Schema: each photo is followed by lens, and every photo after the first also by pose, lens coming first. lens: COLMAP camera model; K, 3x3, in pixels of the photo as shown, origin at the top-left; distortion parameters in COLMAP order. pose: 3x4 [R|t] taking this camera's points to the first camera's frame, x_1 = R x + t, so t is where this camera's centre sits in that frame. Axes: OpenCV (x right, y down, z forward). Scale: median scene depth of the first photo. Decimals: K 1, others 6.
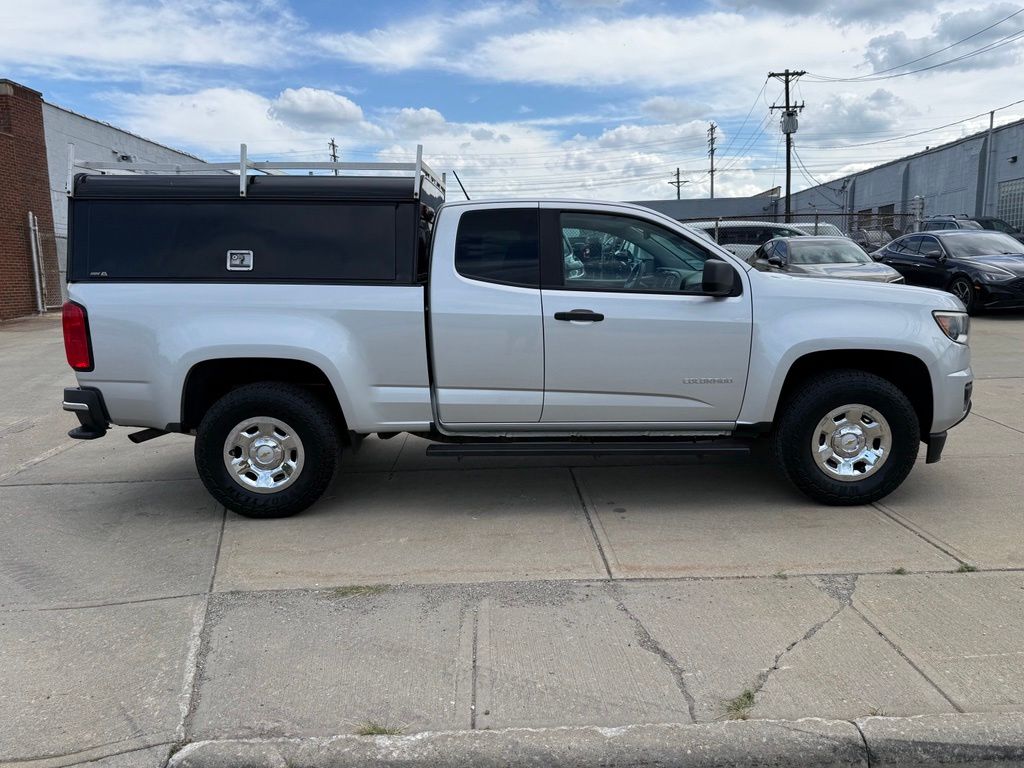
lens RADIAL K [[706.0, 0, 529.0], [0, 706.0, 393.6], [0, 0, 1]] dist [0.028006, -0.024702]
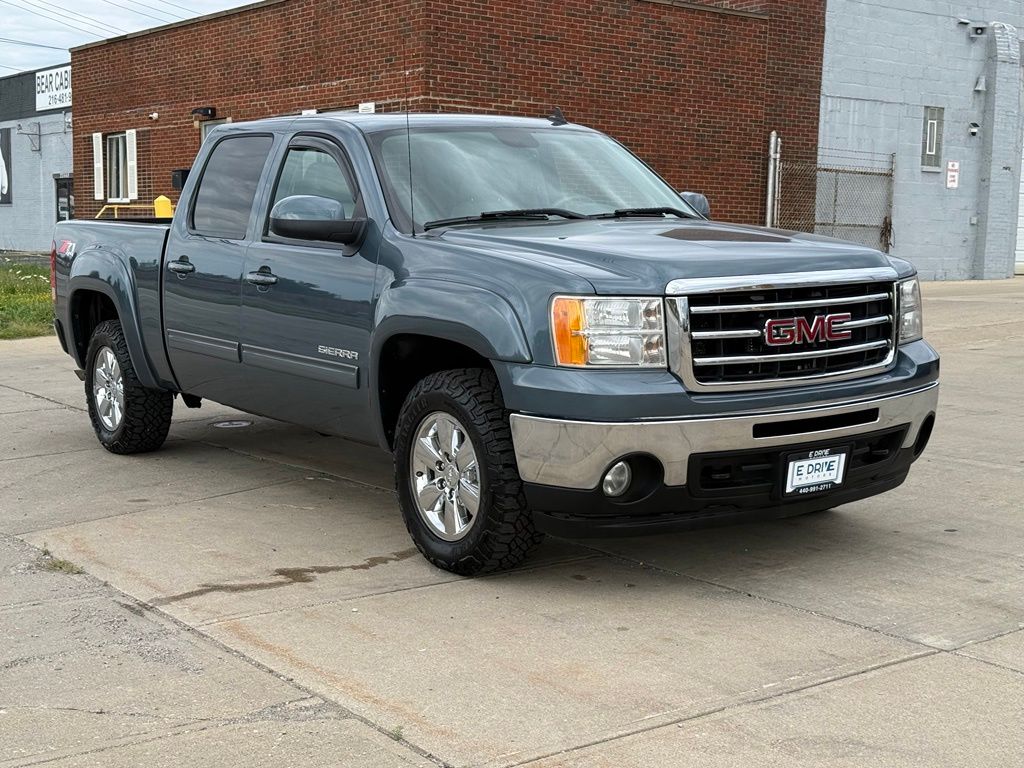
lens RADIAL K [[1425.3, 0, 549.7], [0, 1425.3, 388.5], [0, 0, 1]] dist [0.107705, 0.000000]
pose [[0.596799, 0.115078, -0.794096, 0.102801], [-0.165924, 0.985971, 0.018185, -0.004580], [0.785048, 0.120907, 0.607520, 0.025151]]
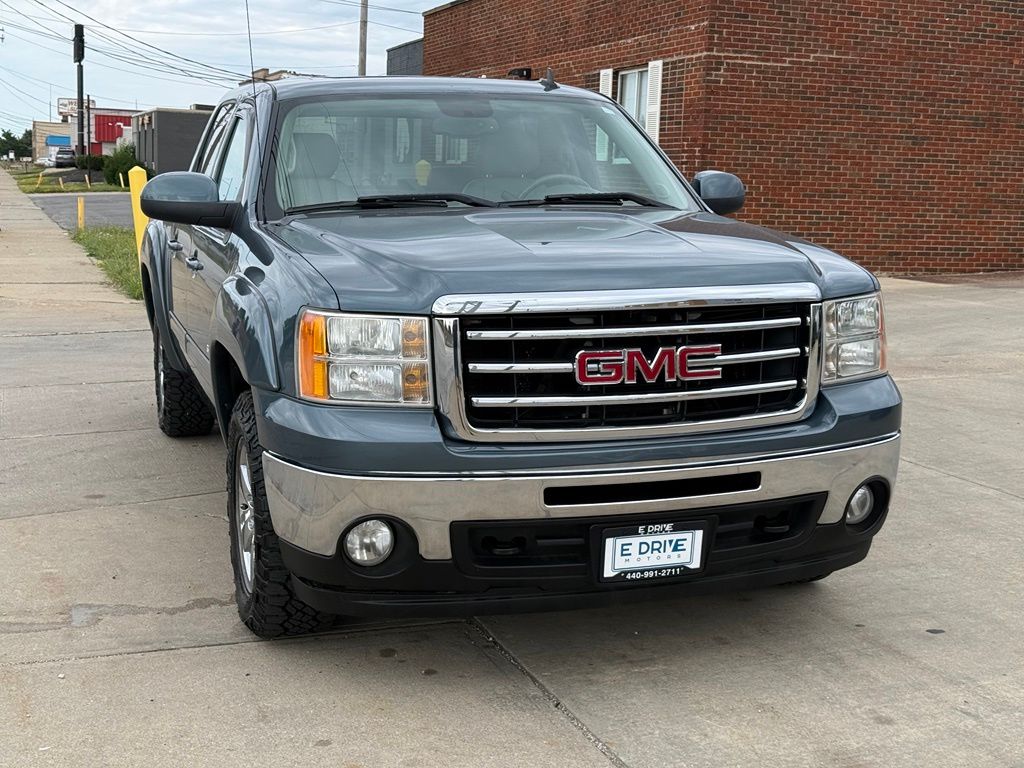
lens RADIAL K [[1425.3, 0, 519.1], [0, 1425.3, 376.4], [0, 0, 1]] dist [0.107705, 0.000000]
pose [[0.318276, 0.158954, -0.934577, 0.102700], [-0.201706, 0.974624, 0.097073, -0.016649], [0.926291, 0.157614, 0.342261, 0.072664]]
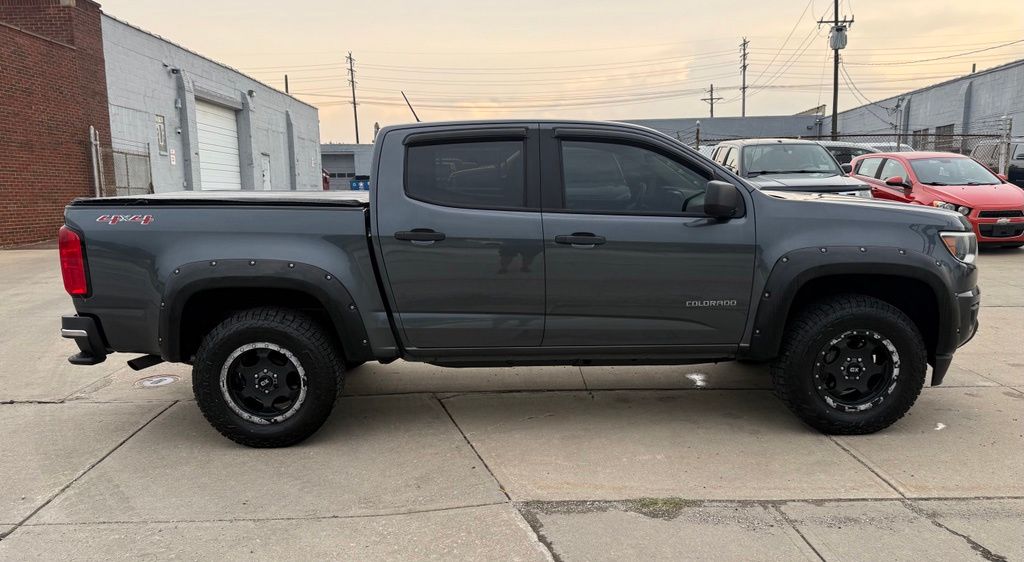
lens RADIAL K [[743.7, 0, 526.7], [0, 743.7, 308.0], [0, 0, 1]] dist [0.040471, -0.032067]
pose [[0.999740, 0.012463, -0.019068, -0.026143], [-0.012771, 0.999789, -0.016119, 0.001011], [0.018864, 0.016359, 0.999688, -0.005183]]
